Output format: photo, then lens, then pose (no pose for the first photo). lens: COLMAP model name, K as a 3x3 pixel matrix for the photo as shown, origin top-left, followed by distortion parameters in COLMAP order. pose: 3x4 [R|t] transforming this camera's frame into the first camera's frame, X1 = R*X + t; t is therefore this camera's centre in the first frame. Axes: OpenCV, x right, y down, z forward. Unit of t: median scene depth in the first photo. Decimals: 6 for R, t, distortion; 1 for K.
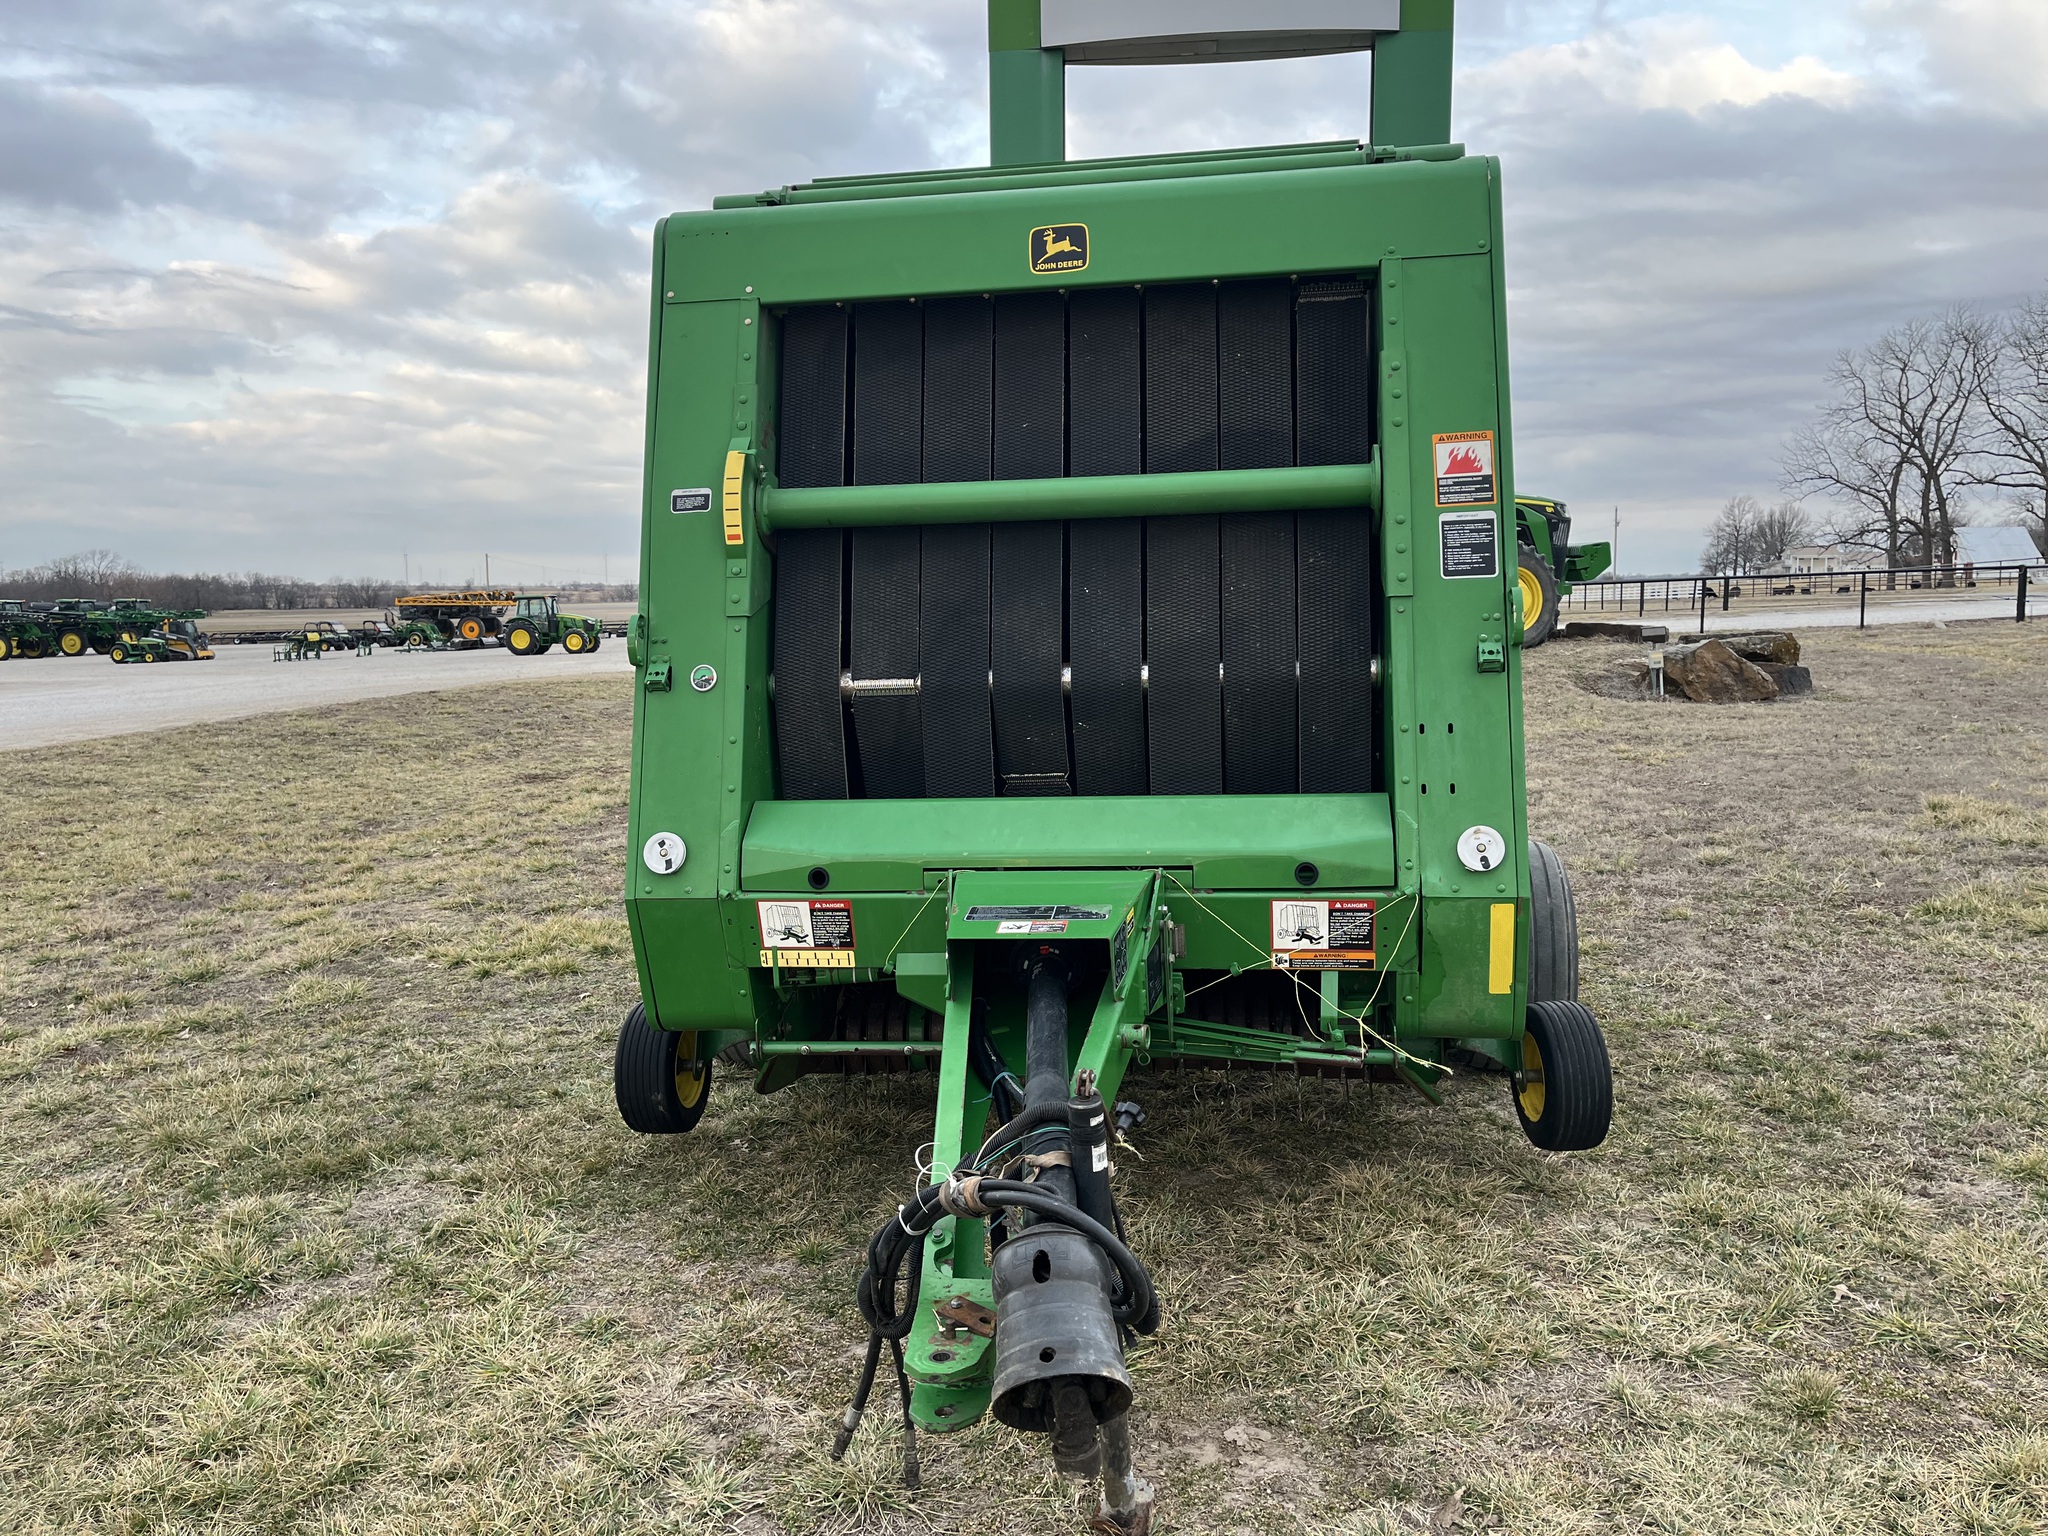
lens RADIAL K [[1554.3, 0, 1031.5], [0, 1554.3, 778.5], [0, 0, 1]] dist [0.063949, -0.082473]
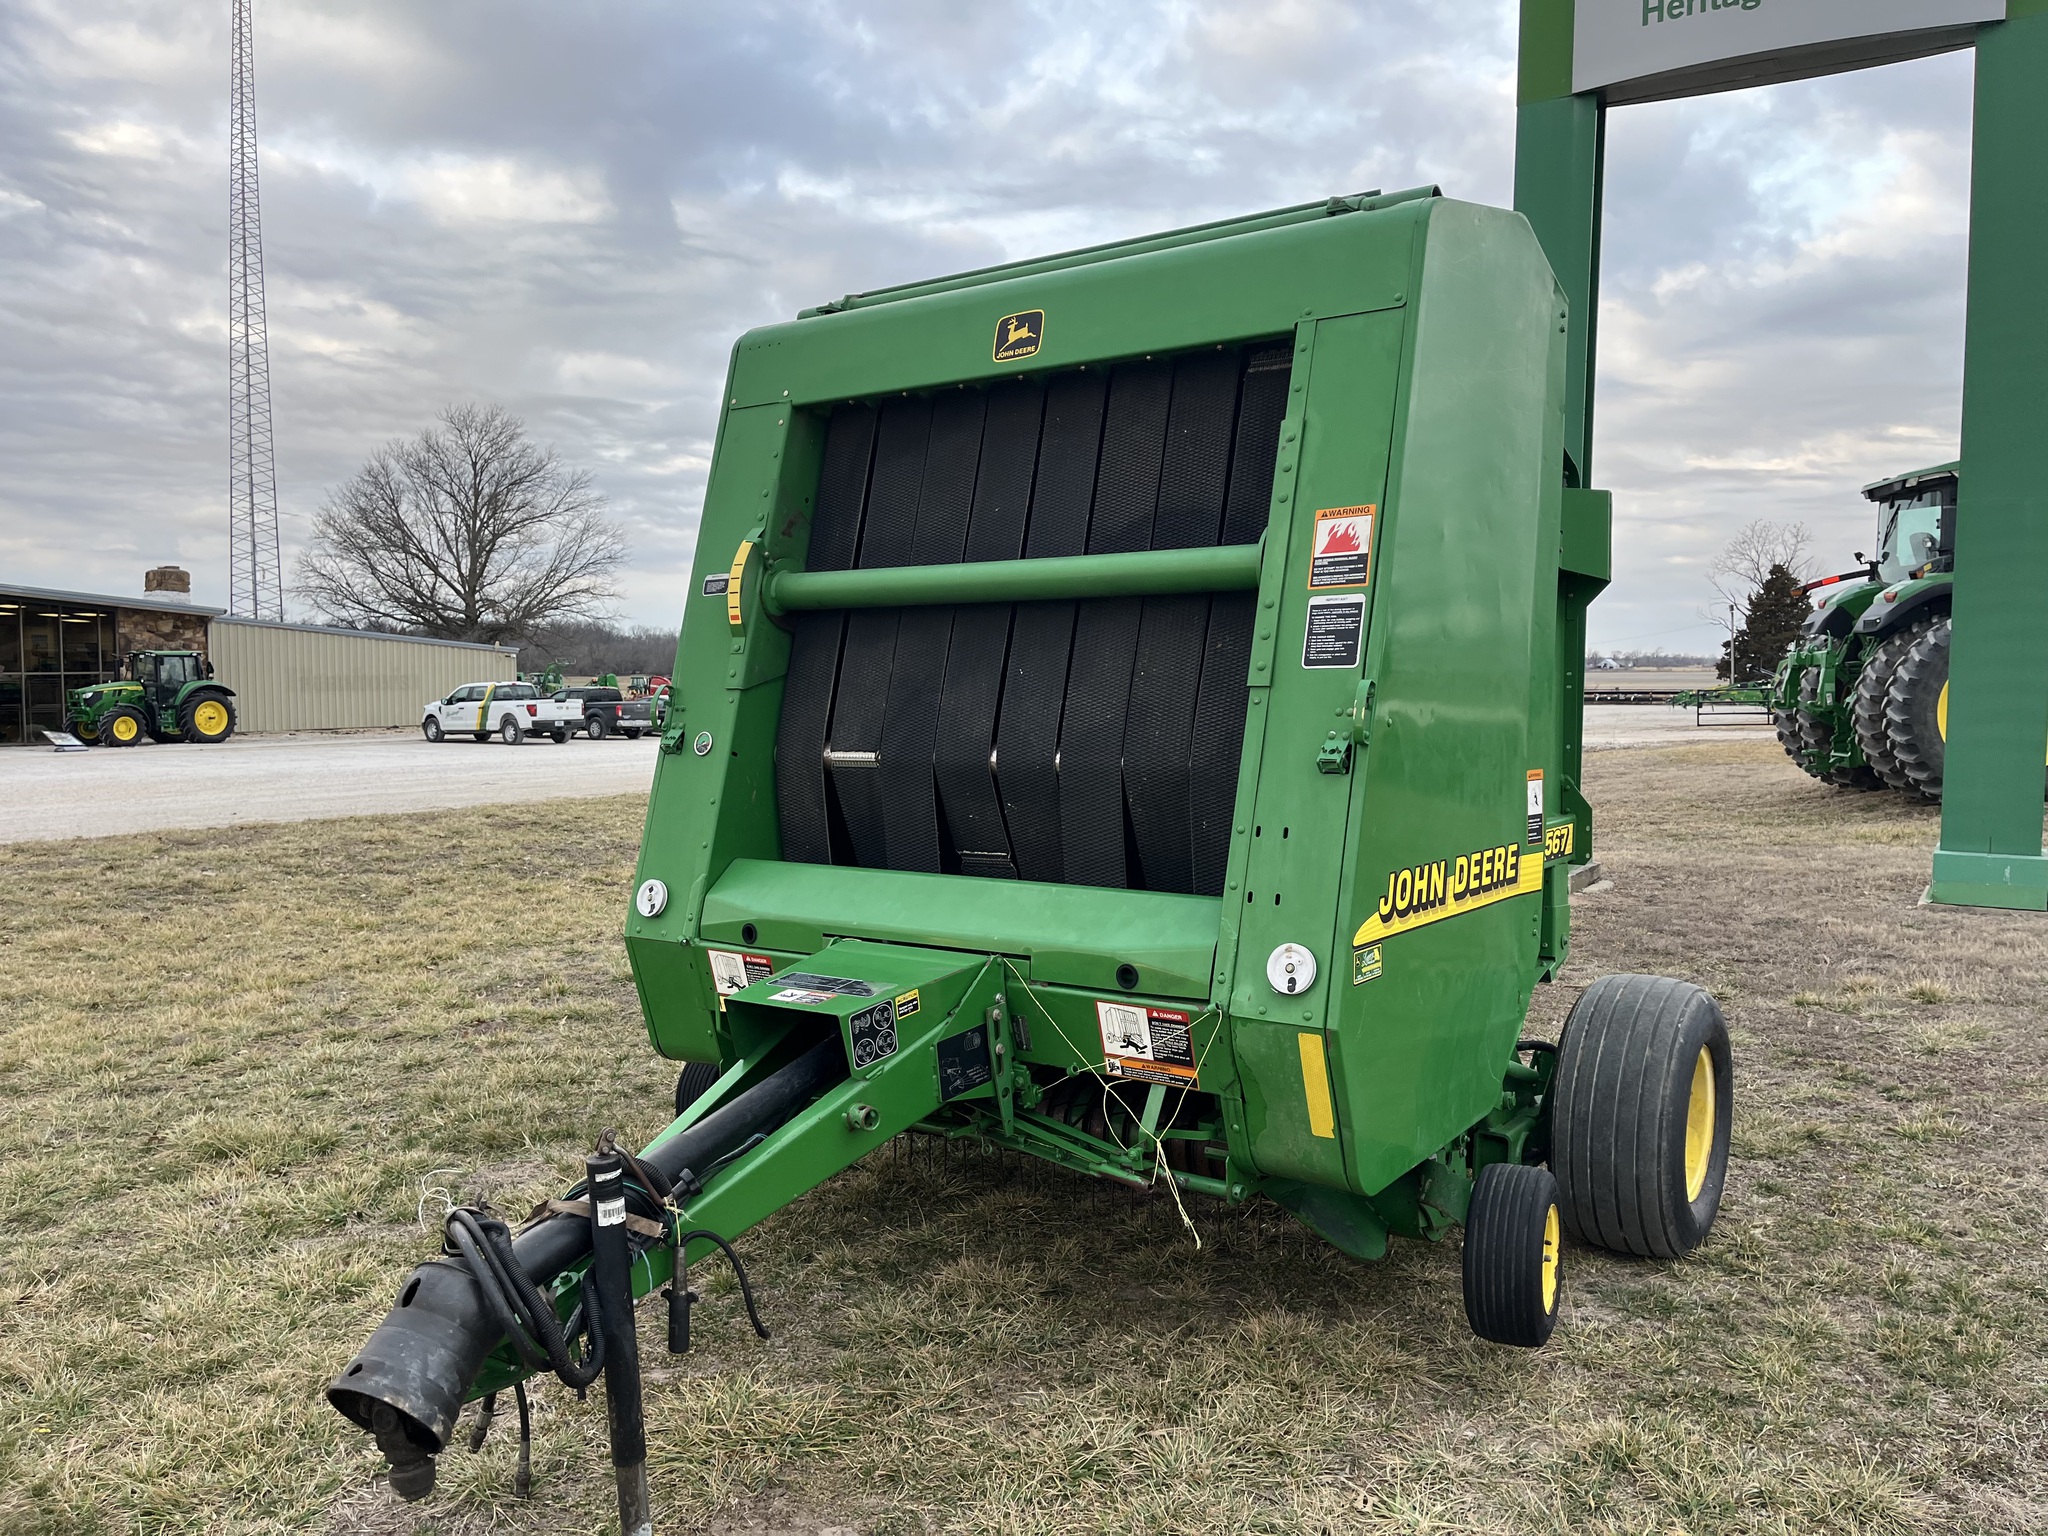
lens RADIAL K [[1556.7, 0, 1026.3], [0, 1556.7, 795.0], [0, 0, 1]] dist [0.051858, -0.003283]
pose [[0.890104, 0.057046, -0.452174, 0.531584], [-0.074321, 0.997023, -0.020516, -0.023982], [0.449658, 0.051867, 0.891694, 0.124363]]
